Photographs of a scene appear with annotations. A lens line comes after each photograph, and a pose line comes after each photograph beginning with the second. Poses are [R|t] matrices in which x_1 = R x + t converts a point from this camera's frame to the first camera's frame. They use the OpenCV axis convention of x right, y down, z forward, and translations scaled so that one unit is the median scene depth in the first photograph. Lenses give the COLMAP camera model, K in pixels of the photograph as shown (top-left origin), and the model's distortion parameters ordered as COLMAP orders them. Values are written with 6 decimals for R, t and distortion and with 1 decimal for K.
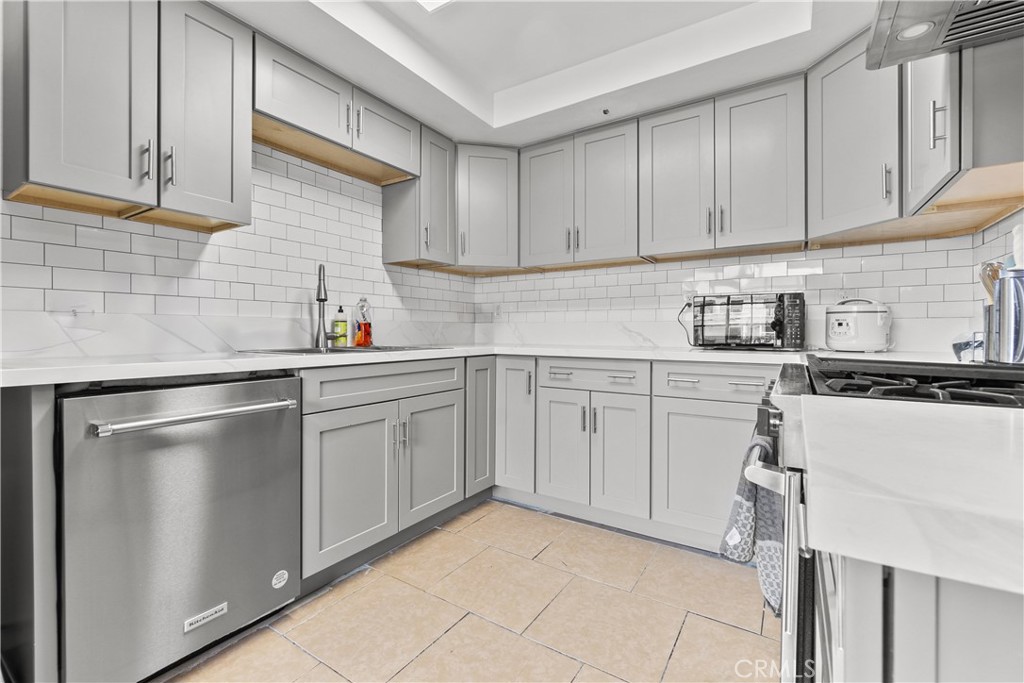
lens RADIAL K [[444.3, 0, 510.2], [0, 444.3, 334.2], [0, 0, 1]] dist [-0.002445, 0.000469]
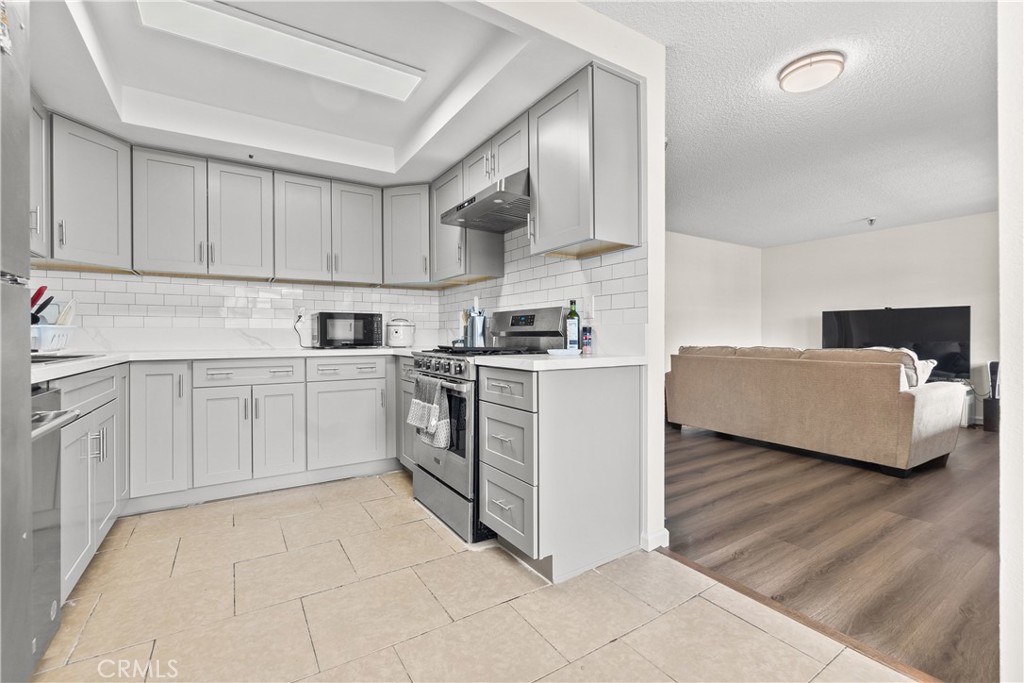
lens RADIAL K [[444.3, 0, 508.5], [0, 444.3, 340.7], [0, 0, 1]] dist [-0.002445, 0.000469]
pose [[0.417537, -0.011875, 0.908582, -0.649982], [0.008963, 0.999920, 0.008949, -0.000135], [-0.908616, 0.004407, 0.417610, -0.159723]]
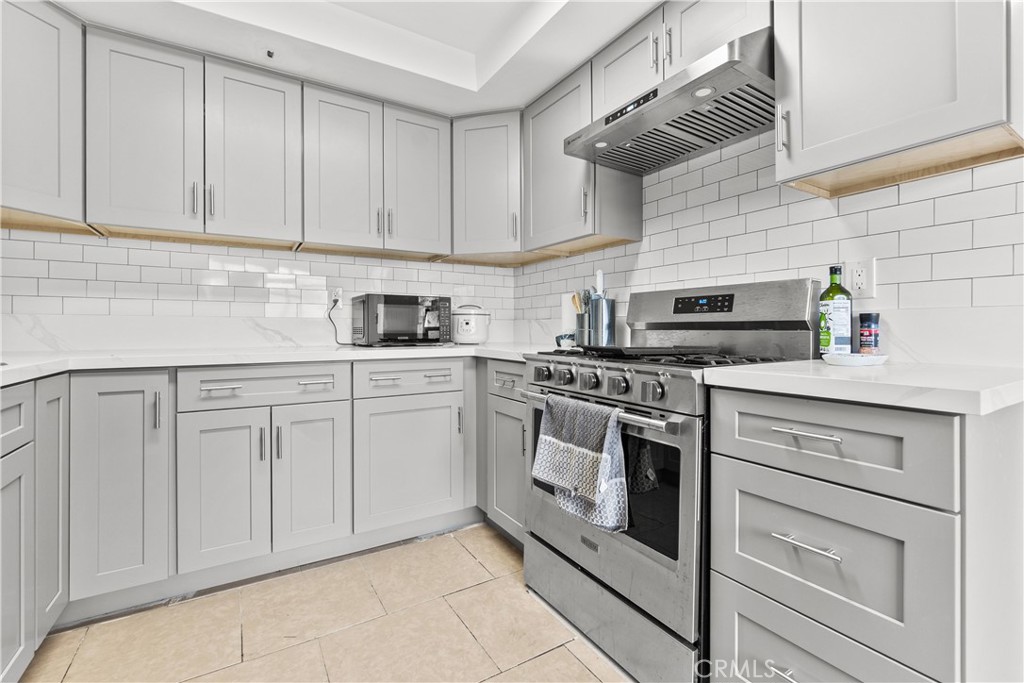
lens RADIAL K [[444.3, 0, 506.1], [0, 444.3, 331.6], [0, 0, 1]] dist [-0.002445, 0.000469]
pose [[0.434700, -0.007494, 0.900544, -0.347489], [0.007104, 0.999963, 0.004892, -0.003758], [-0.900547, 0.004271, 0.434737, 0.297446]]
